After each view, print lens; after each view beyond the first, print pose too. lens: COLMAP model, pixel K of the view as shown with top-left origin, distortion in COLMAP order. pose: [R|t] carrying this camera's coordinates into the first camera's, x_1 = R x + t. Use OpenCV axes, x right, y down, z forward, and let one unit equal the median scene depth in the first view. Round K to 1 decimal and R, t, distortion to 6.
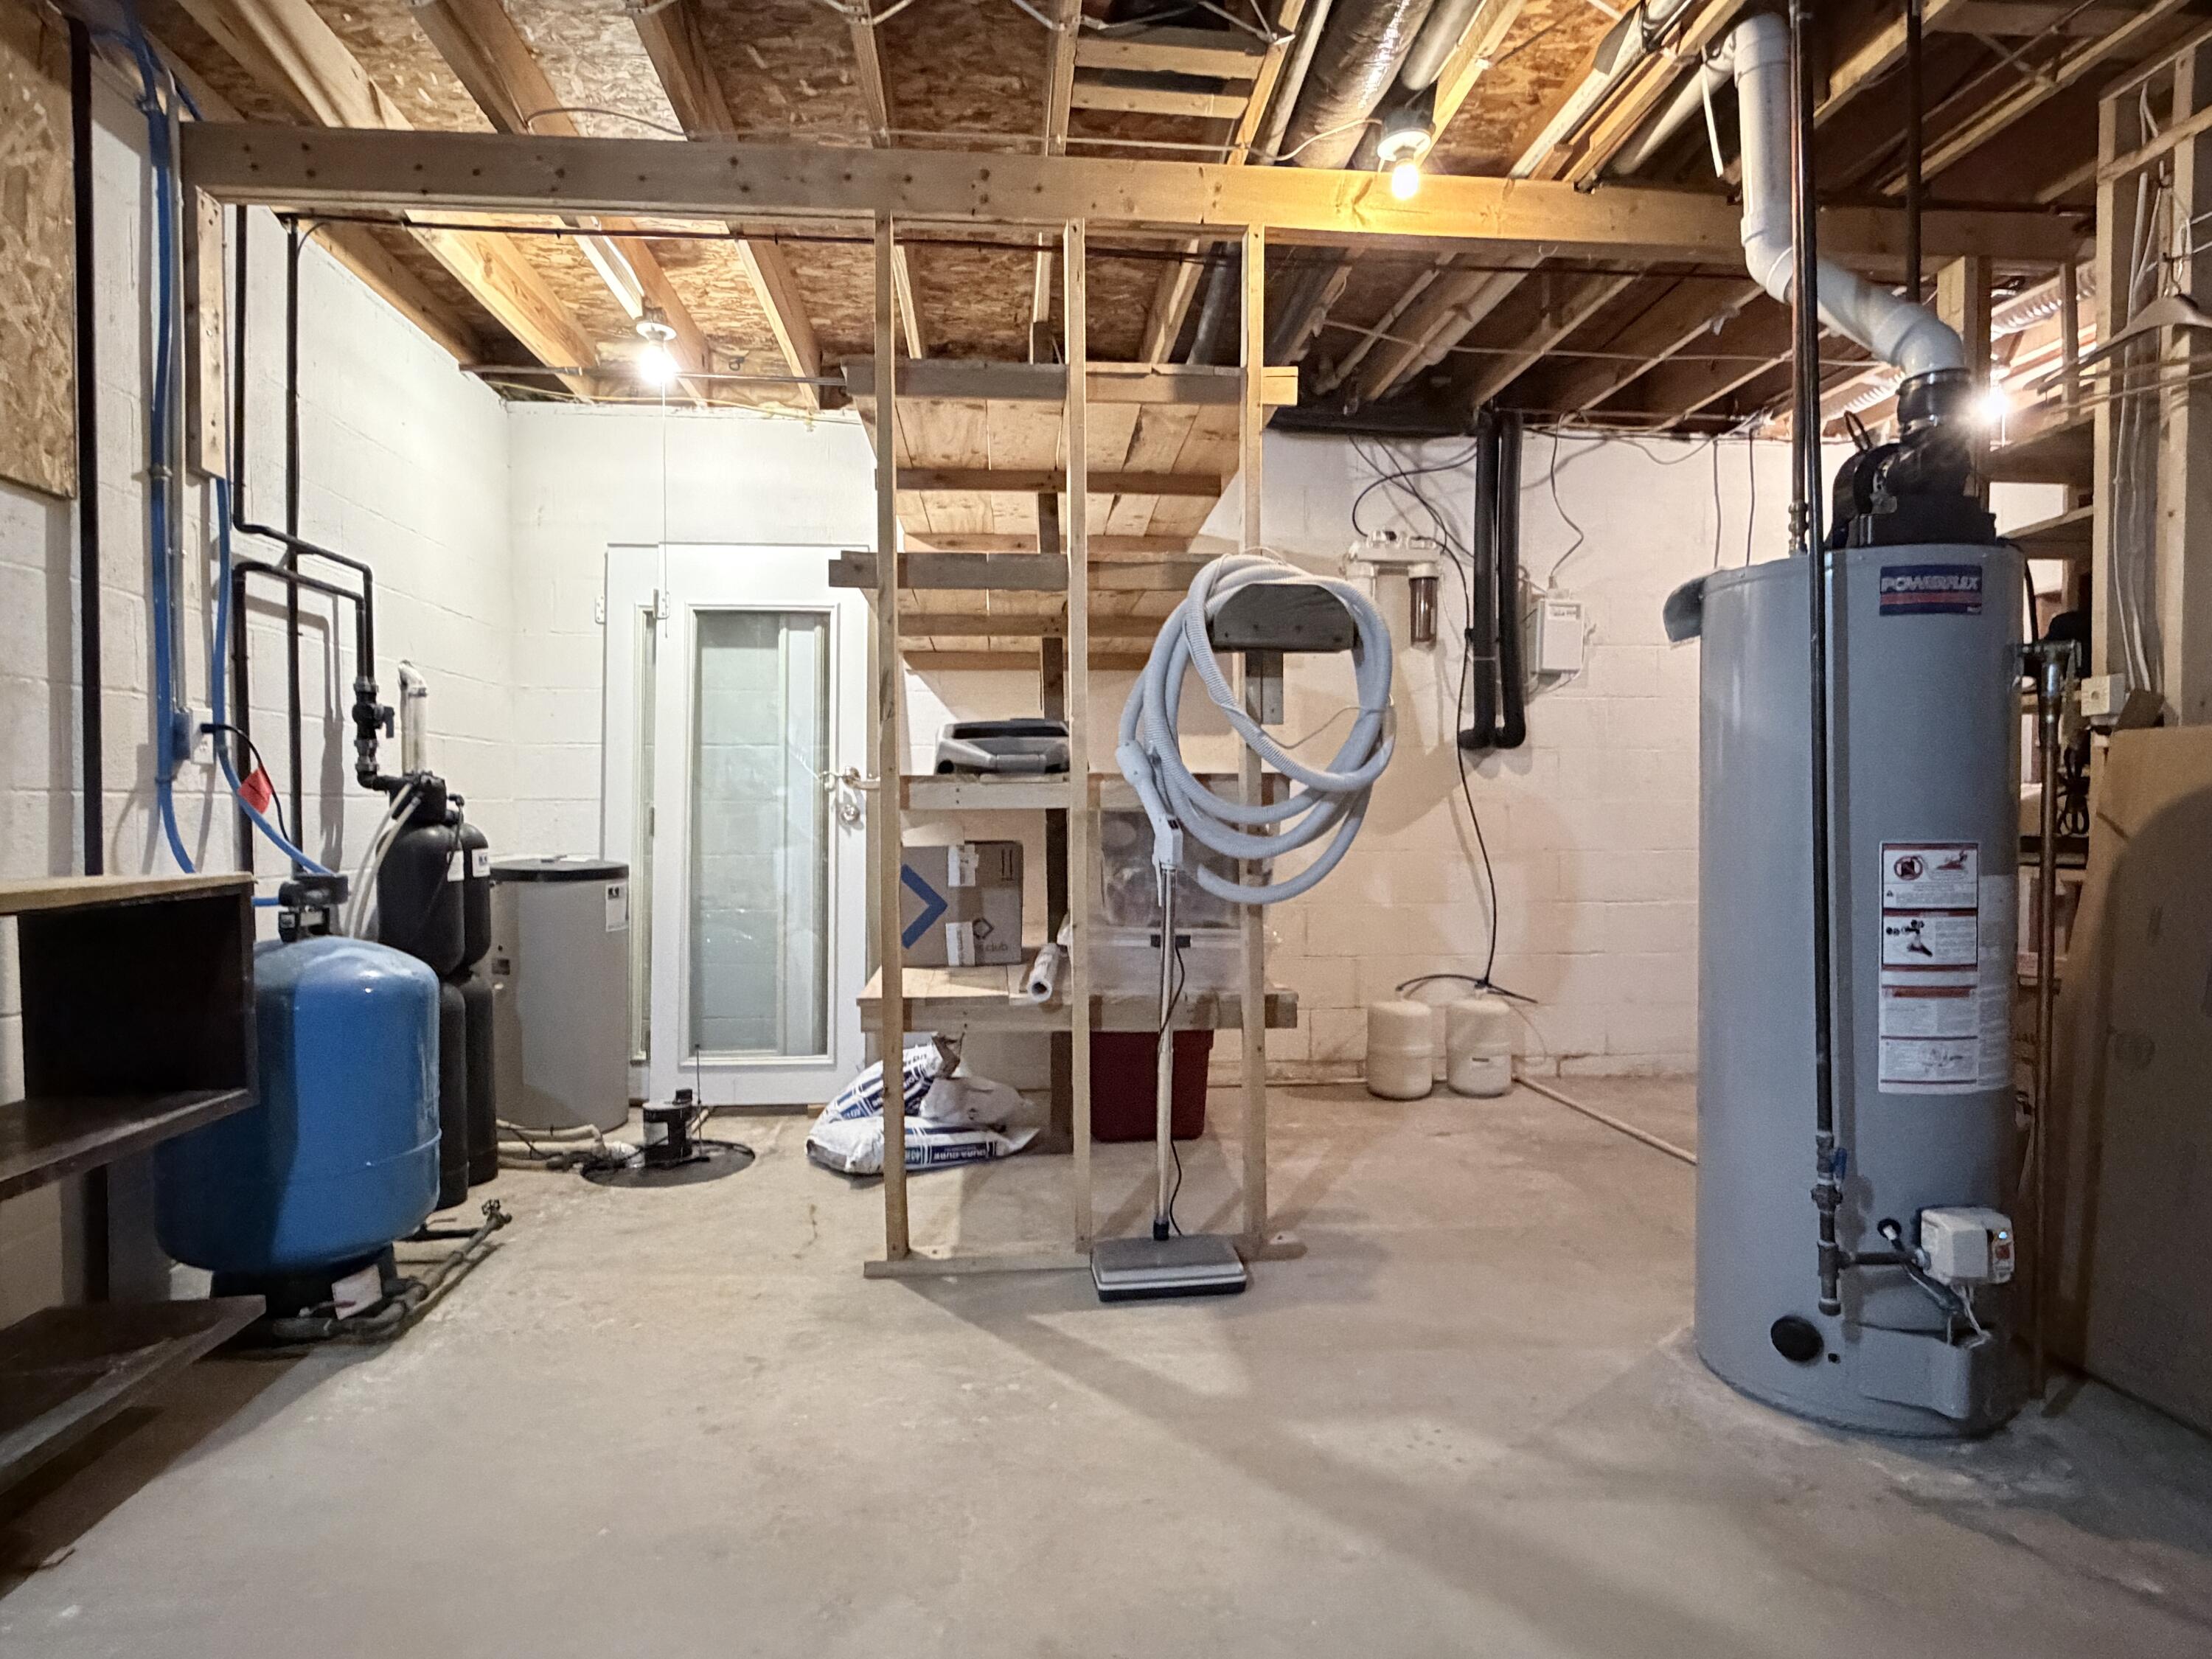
lens RADIAL K [[1210.7, 0, 1105.3], [0, 1210.7, 830.8], [0, 0, 1]] dist [0.000316, 0.000657]
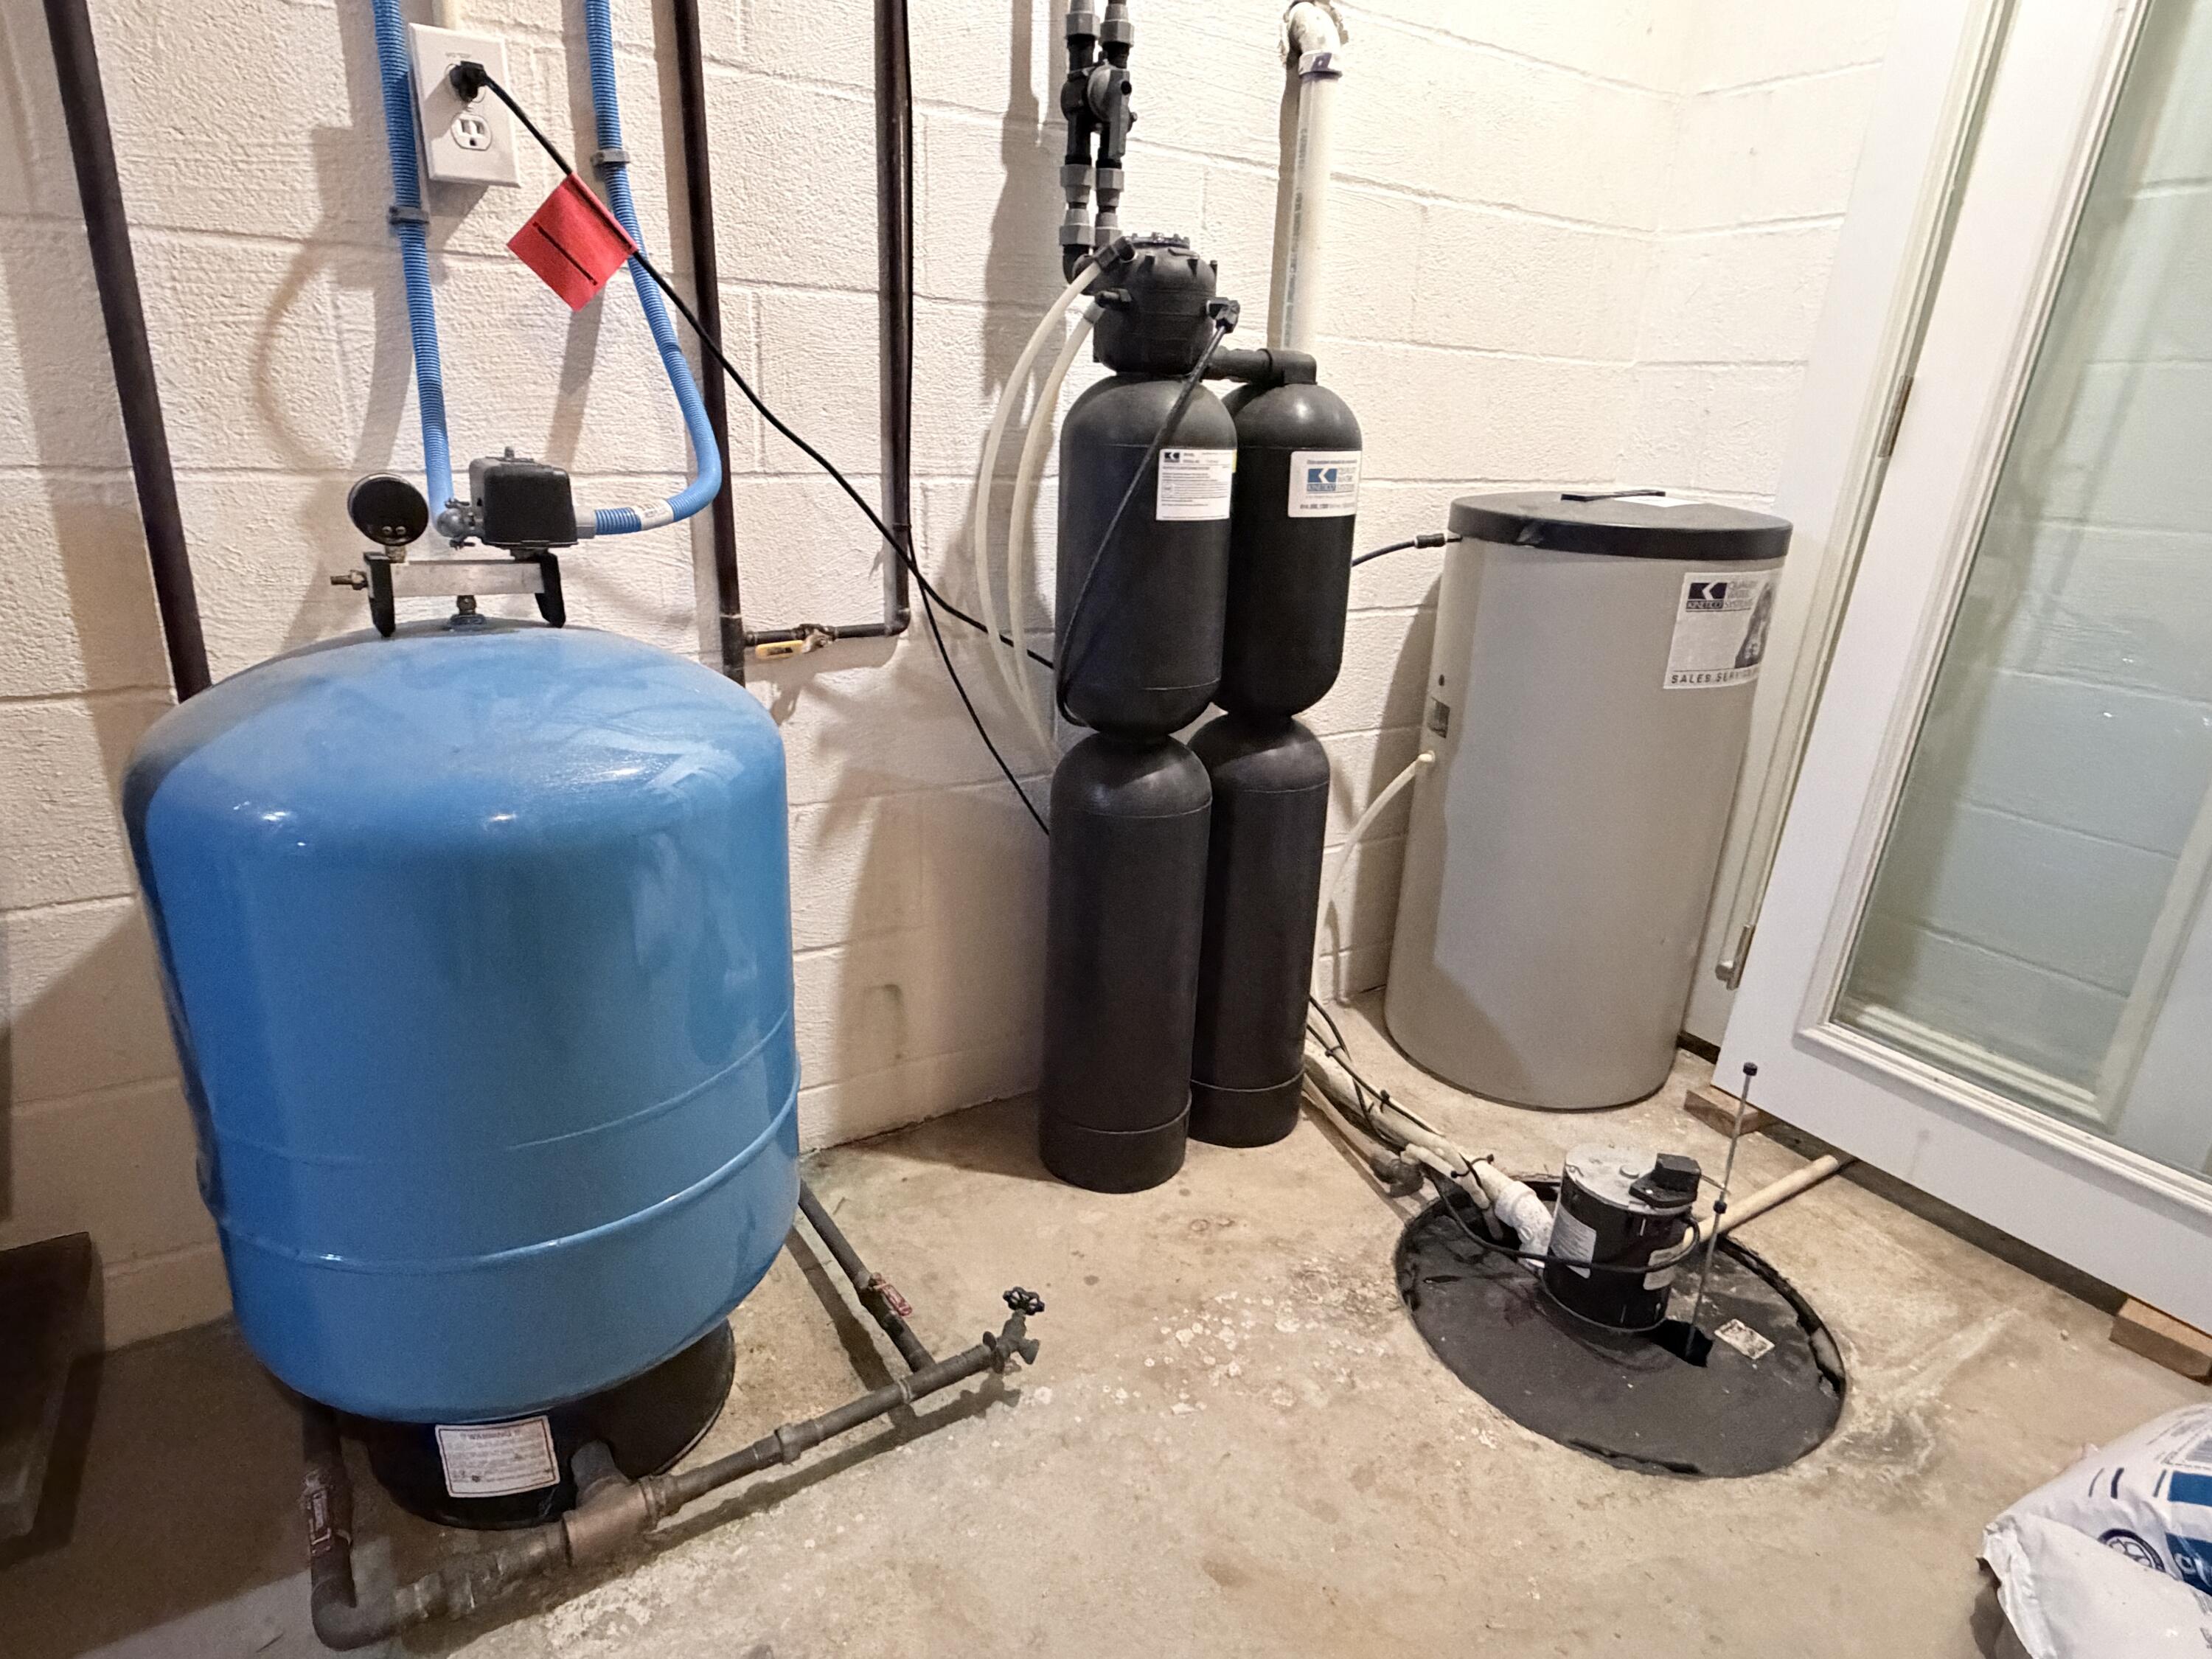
lens RADIAL K [[1210.7, 0, 1099.2], [0, 1210.7, 842.4], [0, 0, 1]] dist [0.000316, 0.000657]
pose [[0.445439, 0.324547, -0.834418, -0.158099], [-0.056015, 0.940262, 0.335813, 0.006559], [0.893558, -0.102844, 0.437009, 0.725789]]
